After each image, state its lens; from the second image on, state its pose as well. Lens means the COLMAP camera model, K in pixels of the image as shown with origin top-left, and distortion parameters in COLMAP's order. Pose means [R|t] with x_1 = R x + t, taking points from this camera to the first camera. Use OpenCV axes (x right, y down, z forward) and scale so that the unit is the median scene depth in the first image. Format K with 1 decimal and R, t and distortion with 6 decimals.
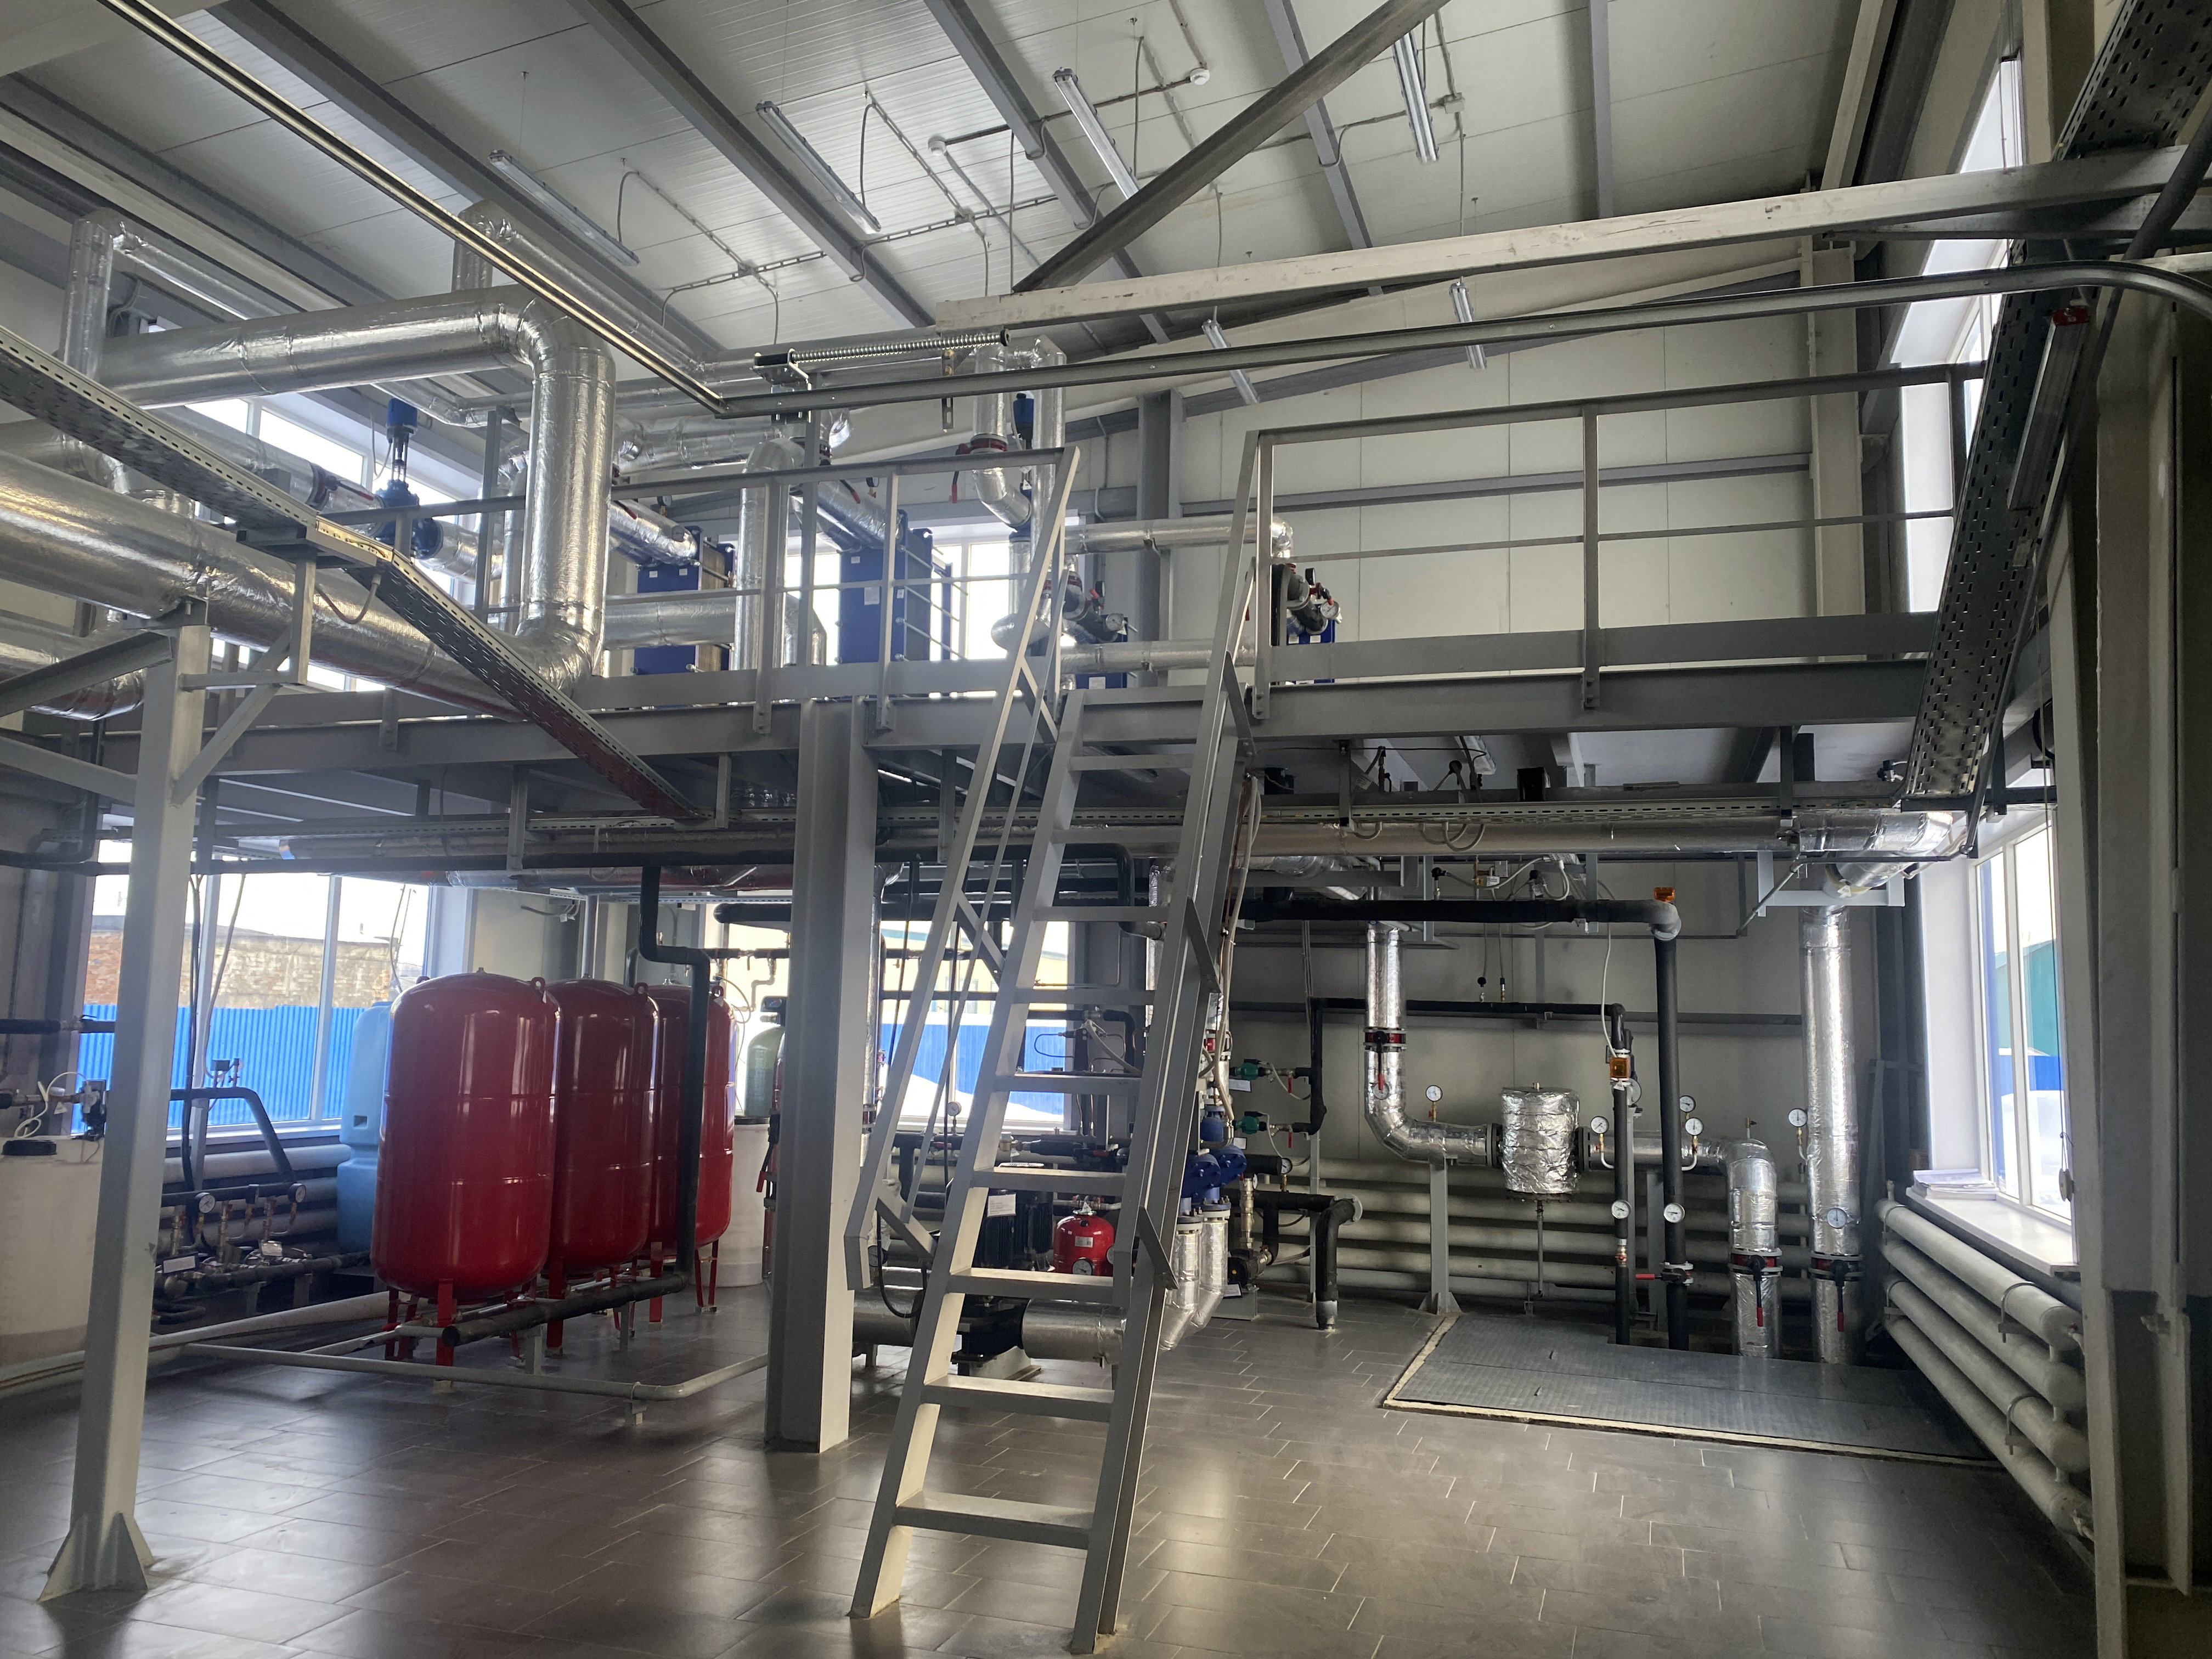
lens RADIAL K [[1670.0, 0, 1101.4], [0, 1670.0, 831.0], [0, 0, 1]] dist [-0.006115, -0.002353]
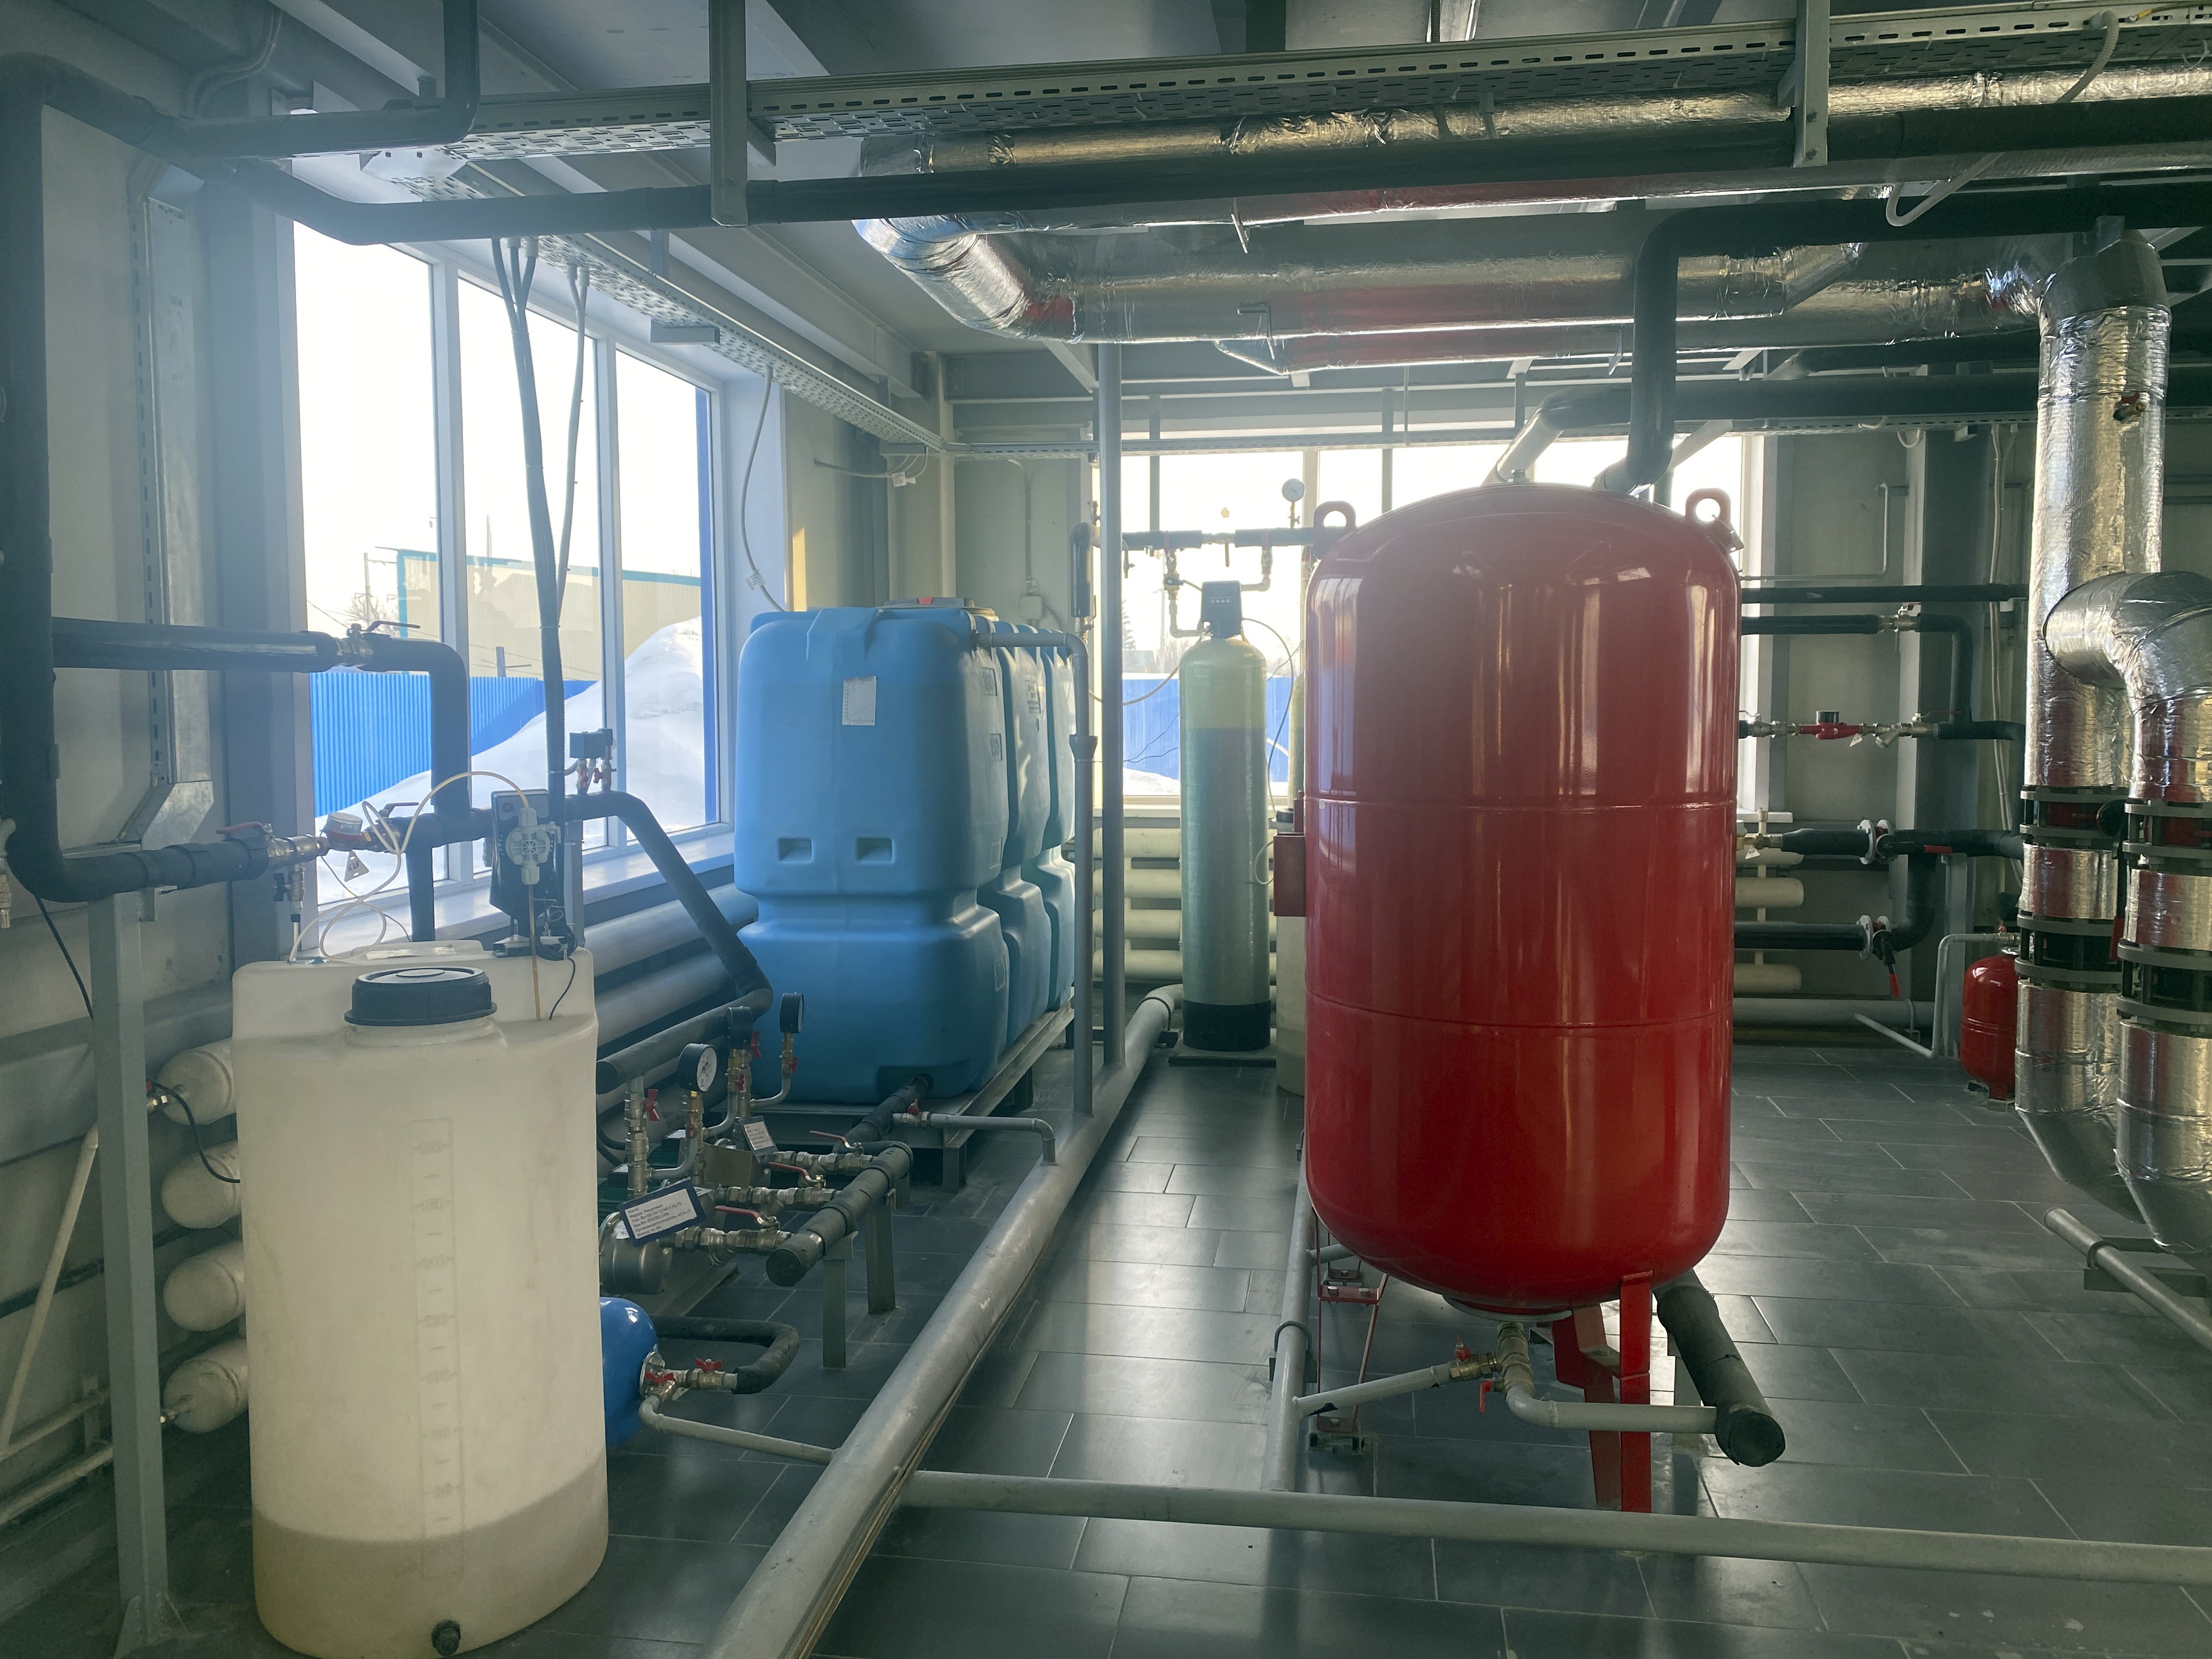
lens RADIAL K [[1670.0, 0, 1109.2], [0, 1670.0, 821.7], [0, 0, 1]] dist [-0.006115, -0.002353]
pose [[0.988193, -0.034512, 0.149274, -0.345530], [0.005090, 0.981157, 0.193146, 0.057453], [-0.153127, -0.190106, 0.969748, 0.410813]]
